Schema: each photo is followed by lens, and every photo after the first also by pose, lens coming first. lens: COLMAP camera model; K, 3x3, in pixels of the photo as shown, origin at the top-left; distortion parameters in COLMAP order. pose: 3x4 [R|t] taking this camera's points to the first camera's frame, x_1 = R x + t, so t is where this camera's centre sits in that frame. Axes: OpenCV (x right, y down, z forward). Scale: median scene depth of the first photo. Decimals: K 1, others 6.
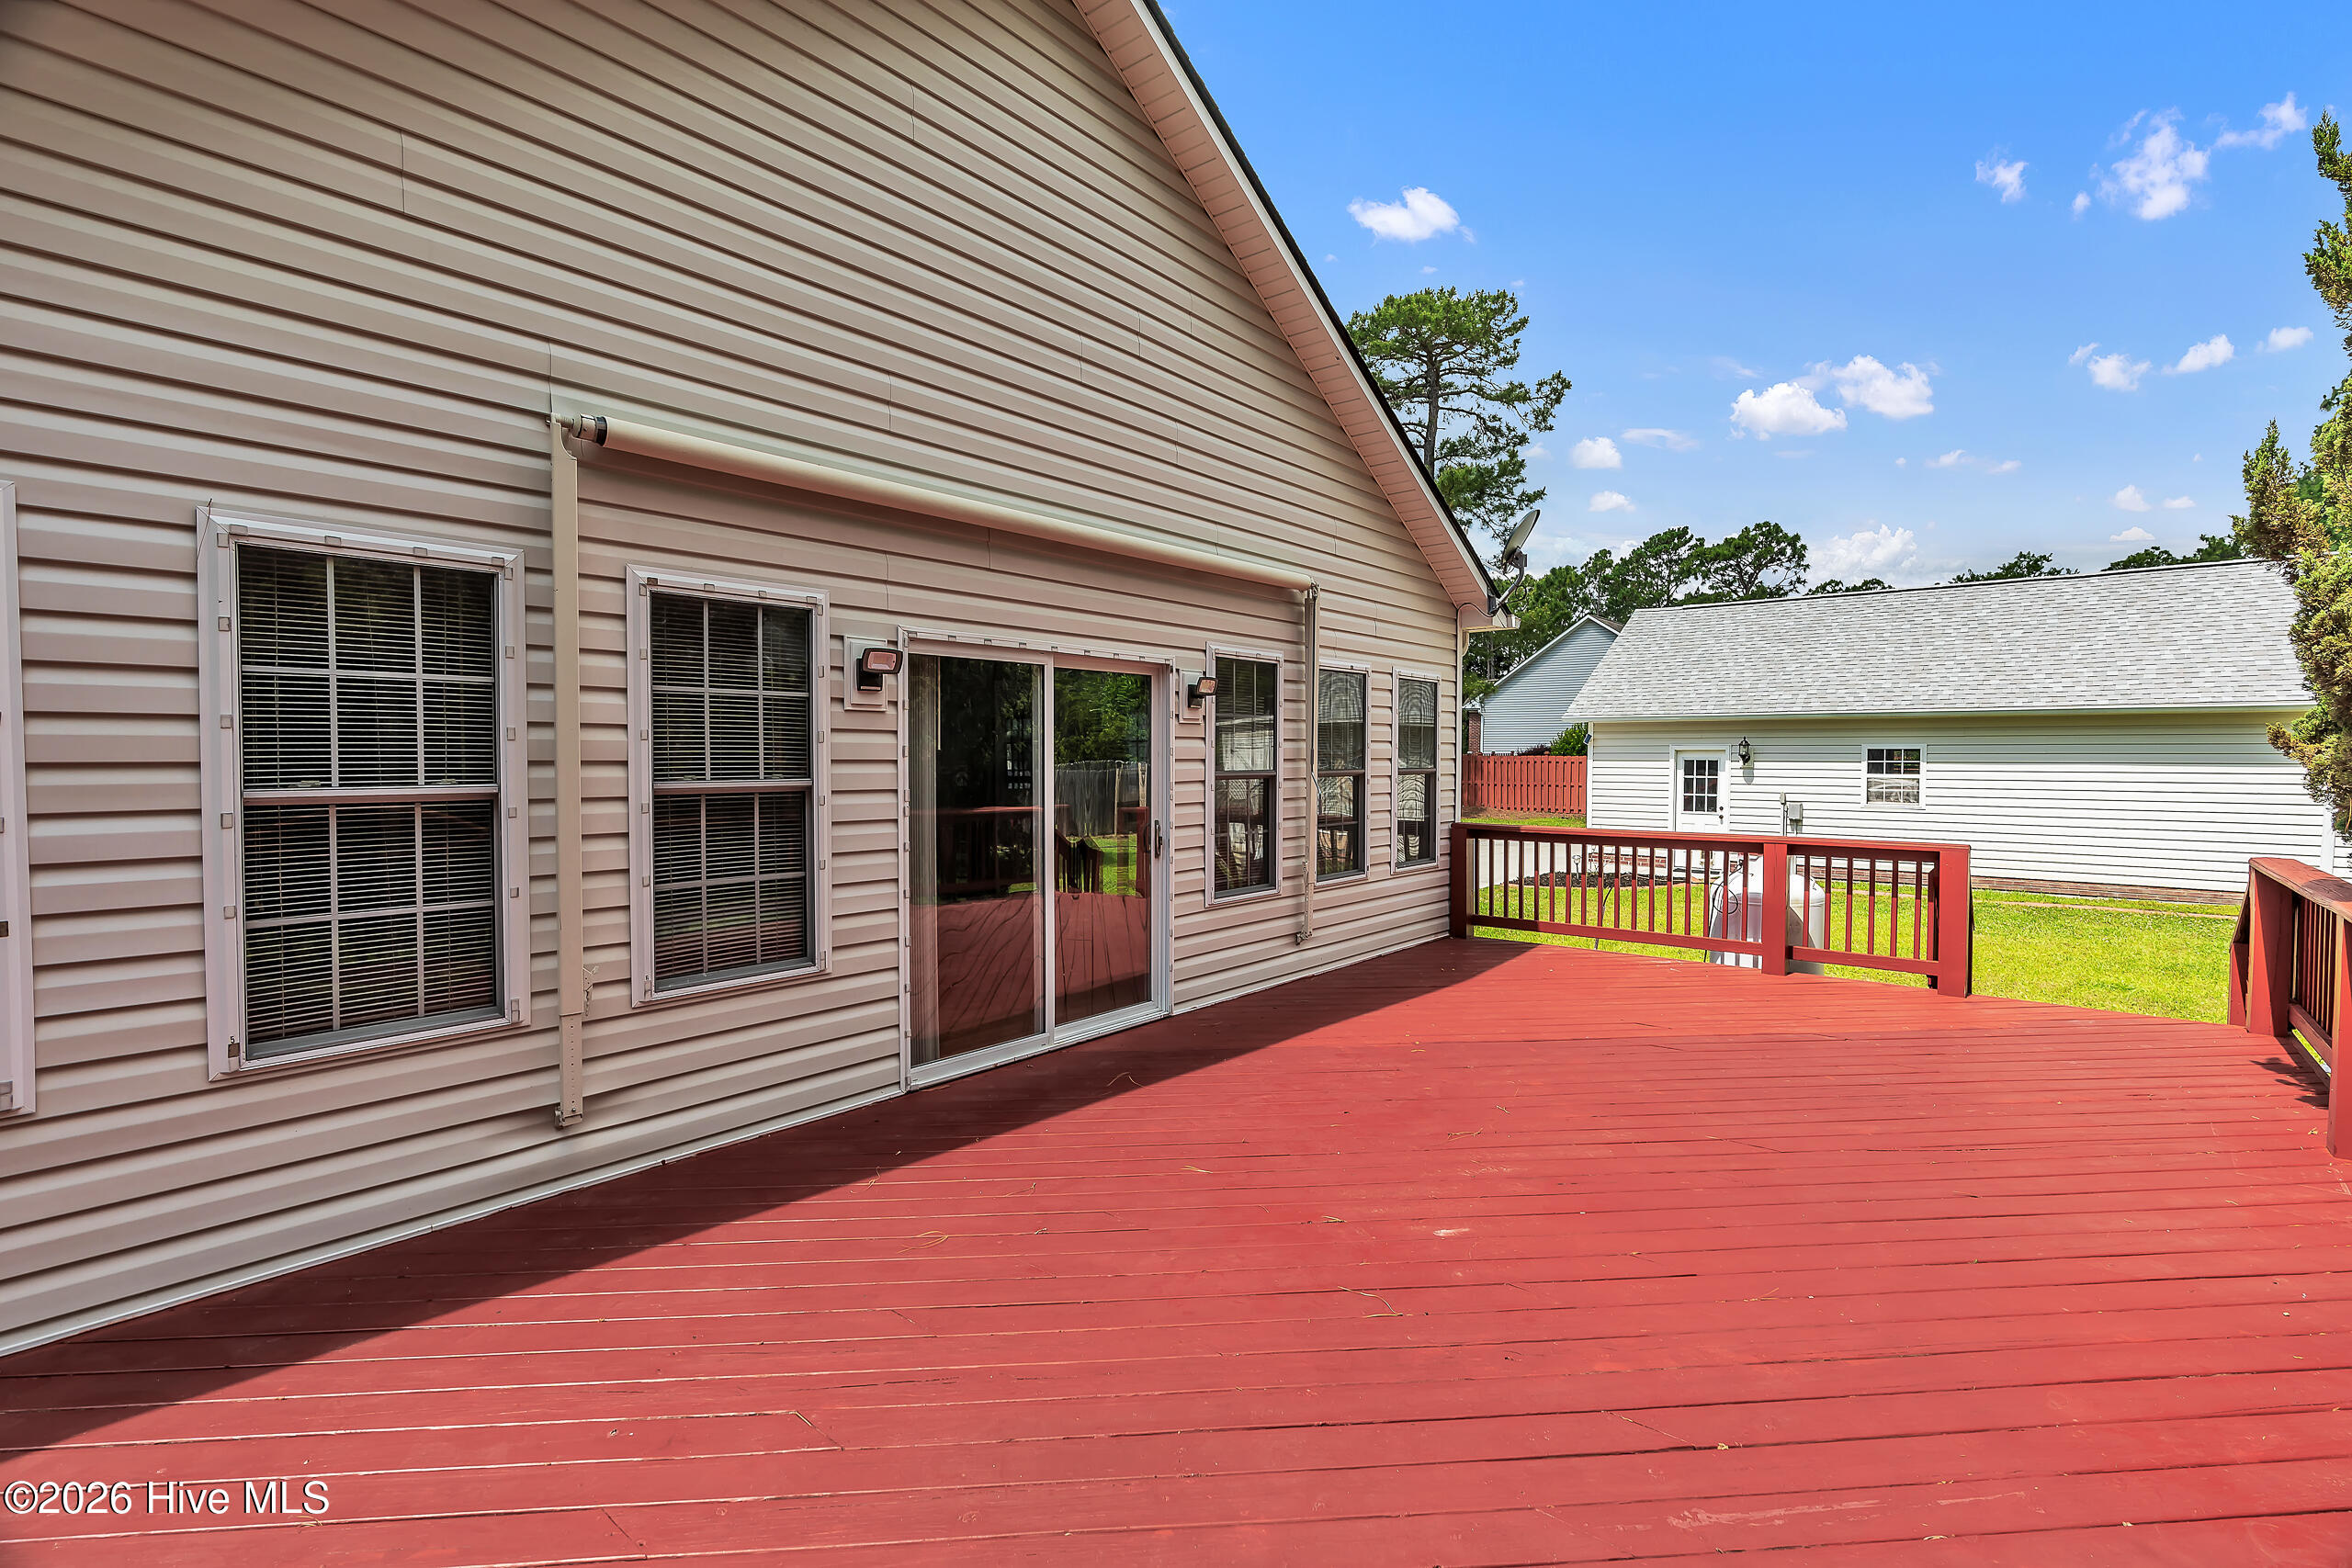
lens RADIAL K [[1060.7, 0, 1176.0], [0, 1060.7, 784.0], [0, 0, 1]] dist [-0.001621, -0.000206]
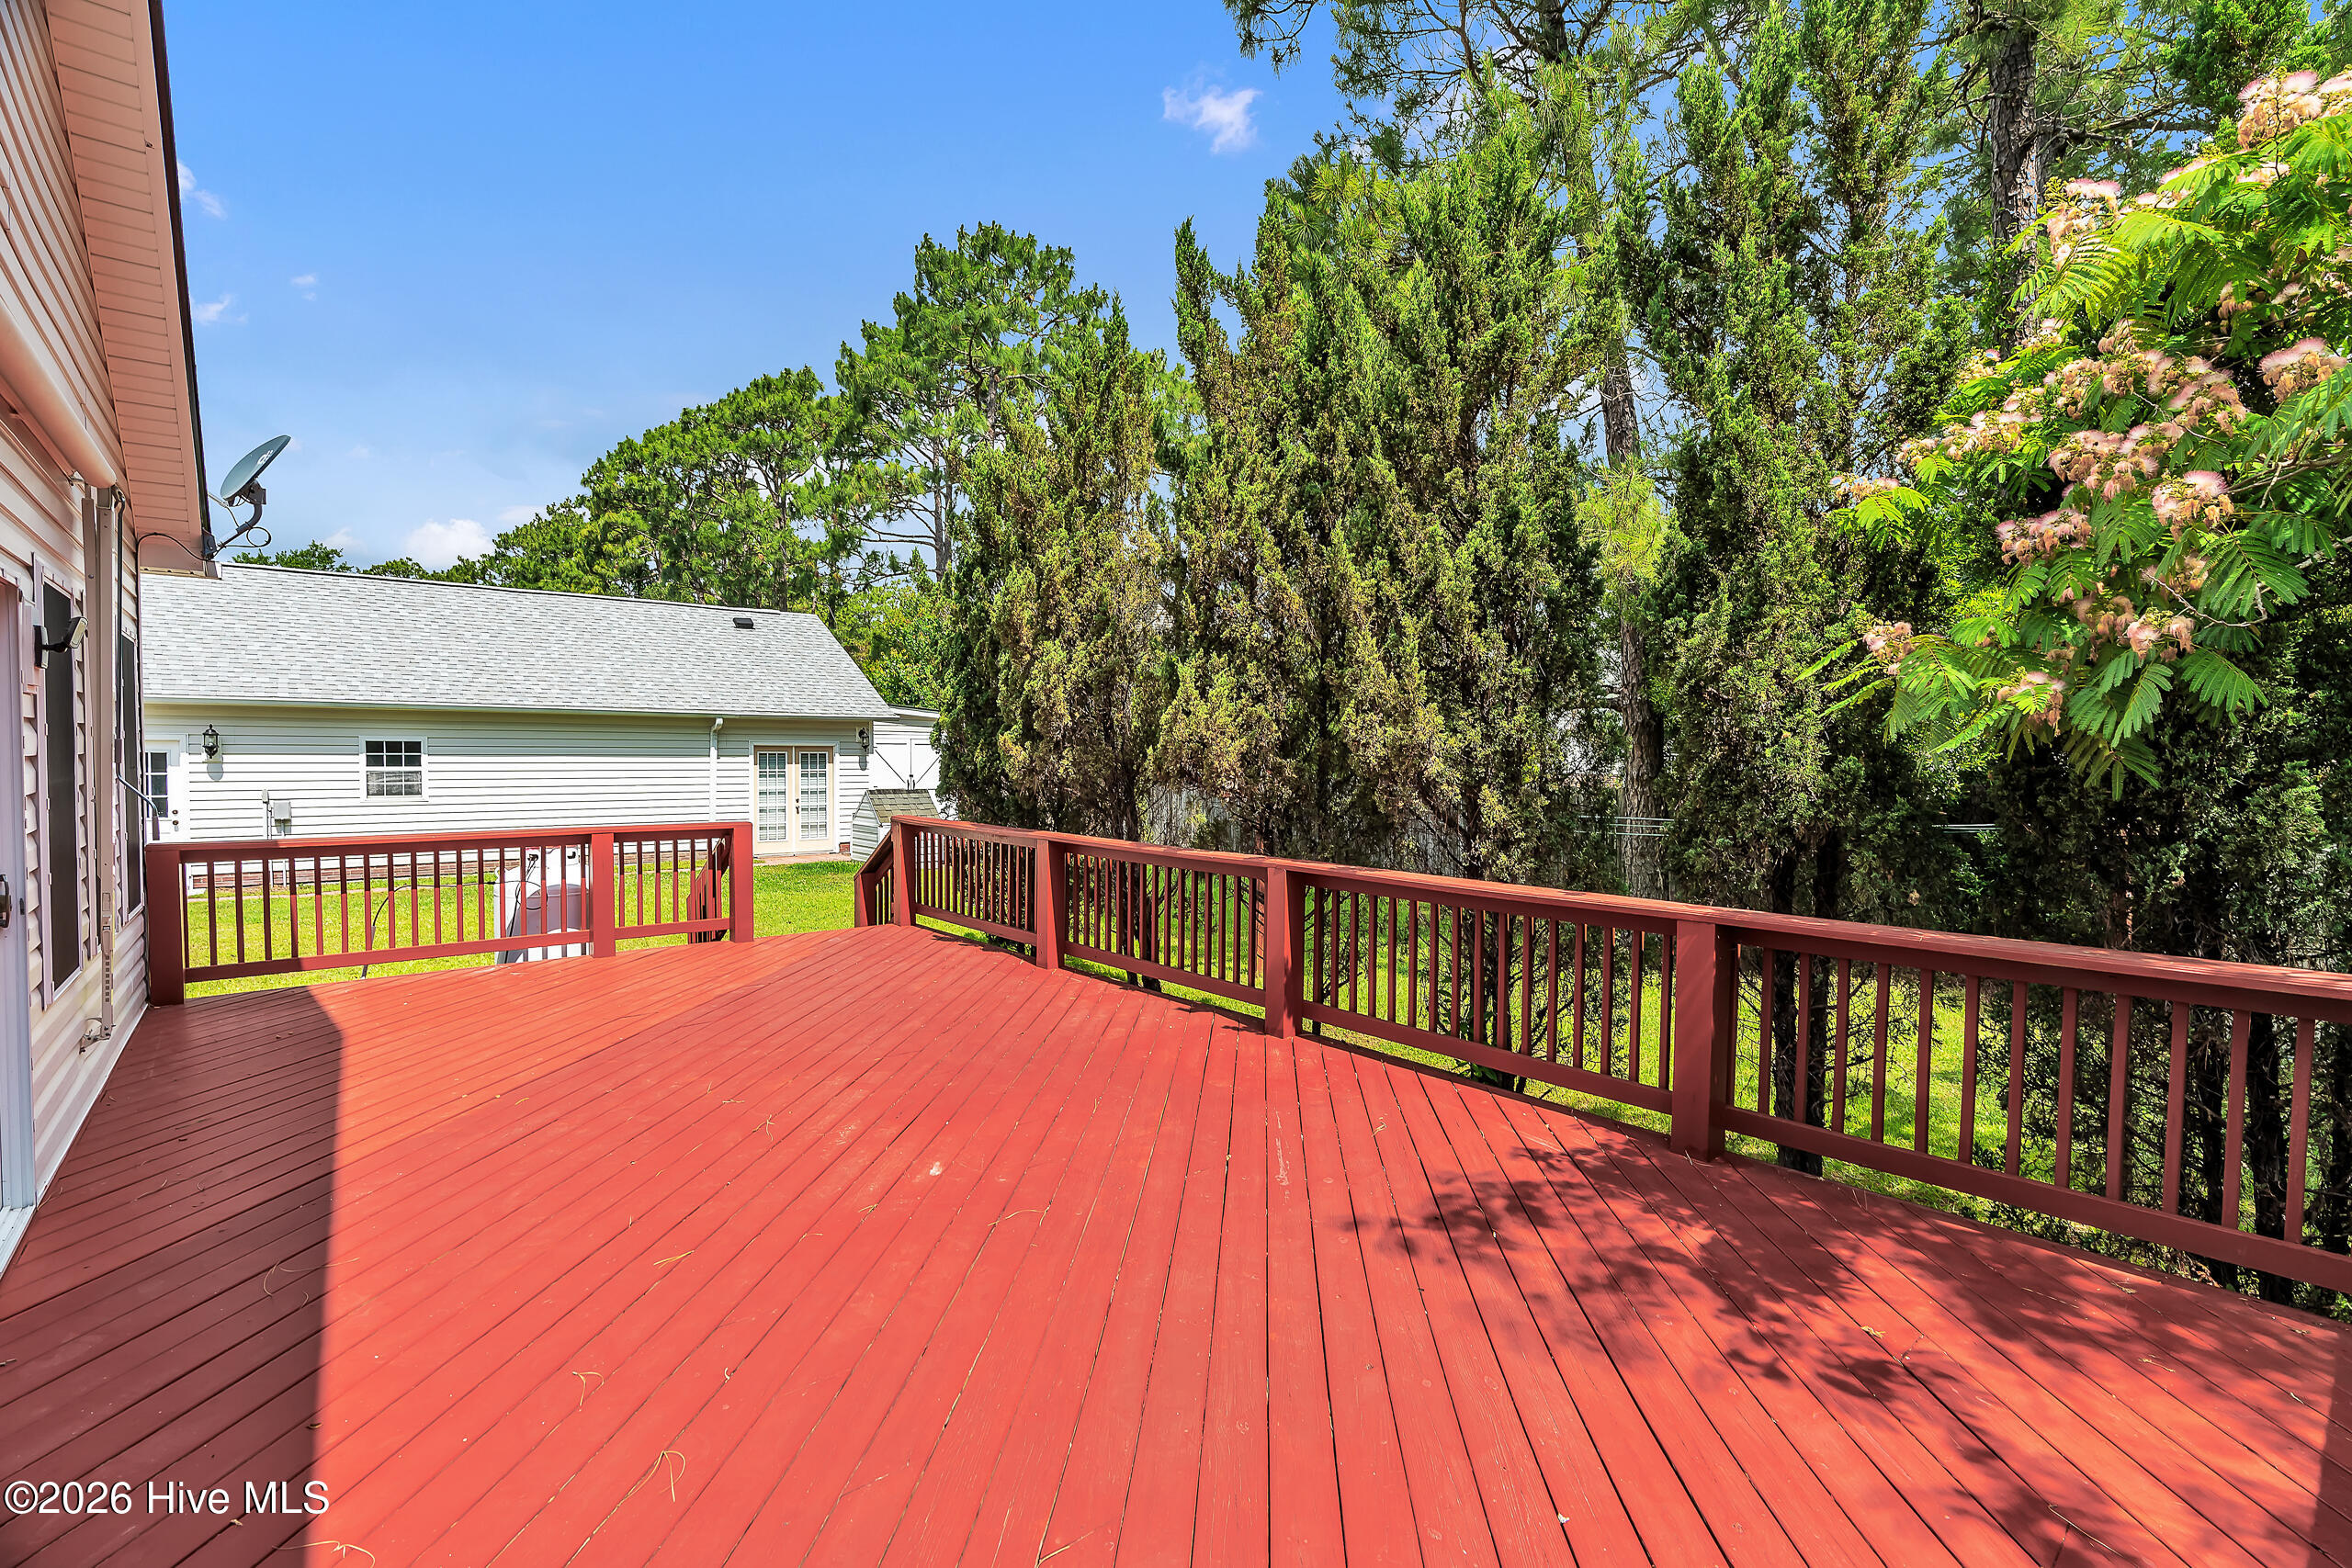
lens RADIAL K [[1060.7, 0, 1176.0], [0, 1060.7, 784.0], [0, 0, 1]] dist [-0.001621, -0.000206]
pose [[0.172116, -0.031428, 0.984575, -0.173805], [0.022469, 0.999356, 0.027972, -0.004626], [-0.984820, 0.017308, 0.172711, 0.114648]]
